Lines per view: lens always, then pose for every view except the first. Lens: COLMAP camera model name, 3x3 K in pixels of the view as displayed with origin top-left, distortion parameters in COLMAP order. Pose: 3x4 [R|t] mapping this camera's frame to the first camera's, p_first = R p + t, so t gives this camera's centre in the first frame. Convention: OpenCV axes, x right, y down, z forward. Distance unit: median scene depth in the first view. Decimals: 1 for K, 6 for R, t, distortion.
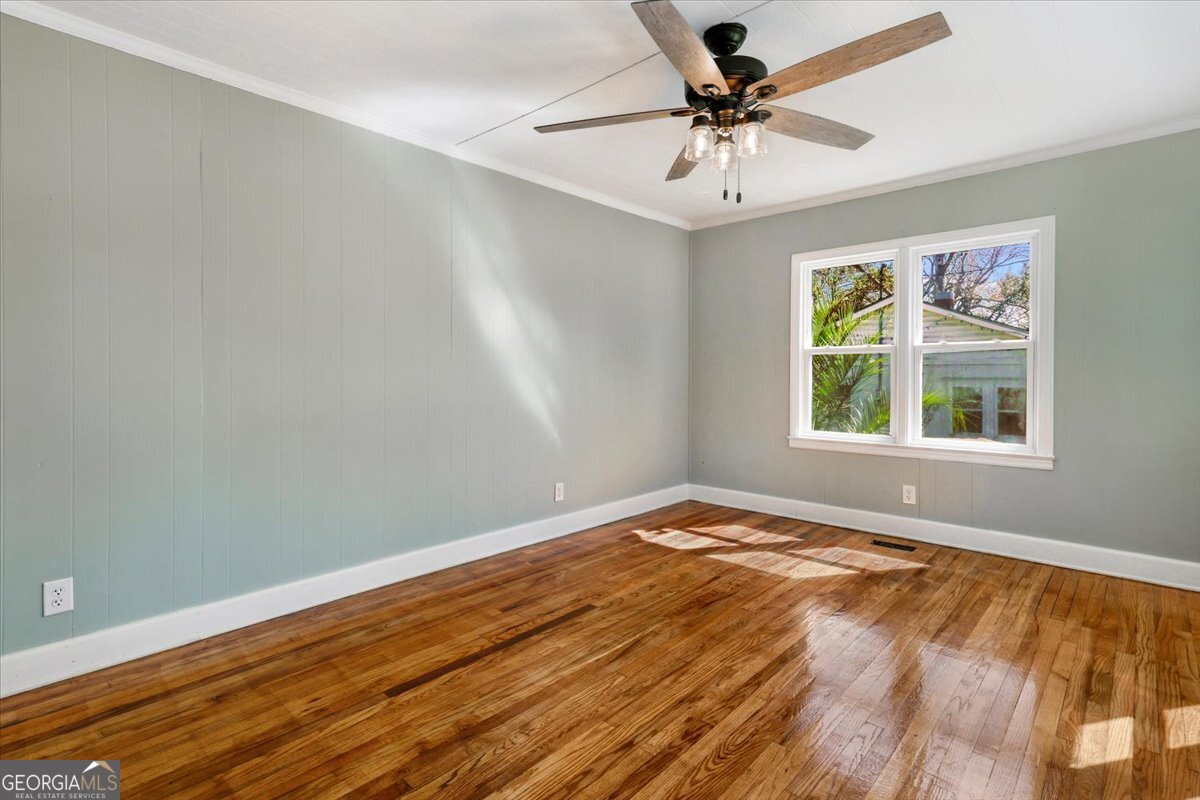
lens RADIAL K [[595.0, 0, 533.1], [0, 595.0, 377.1], [0, 0, 1]] dist [0.020450, -0.000096]
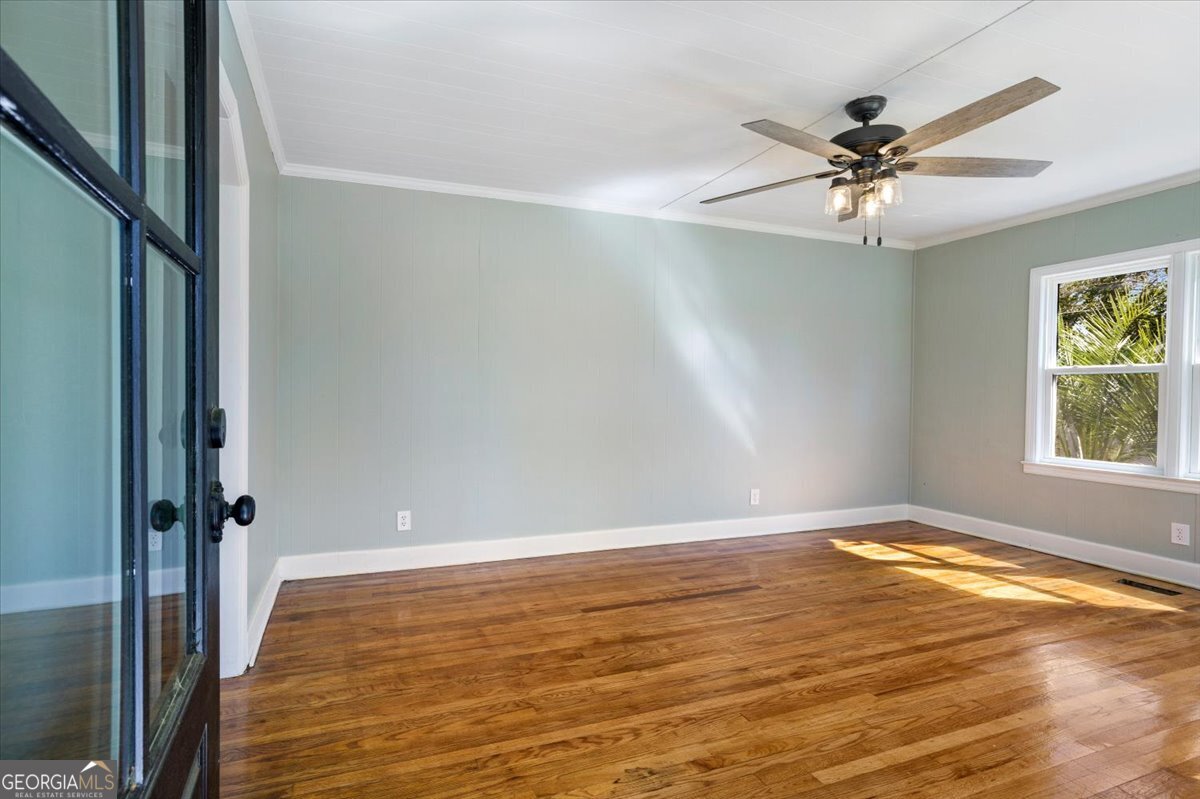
lens RADIAL K [[562.4, 0, 532.9], [0, 562.4, 395.2], [0, 0, 1]] dist [0.000559, 0.000730]
pose [[0.904764, 0.011163, -0.425767, 0.185114], [-0.010735, 0.999937, 0.003405, -0.000058], [0.425778, 0.001490, 0.904826, -0.241217]]
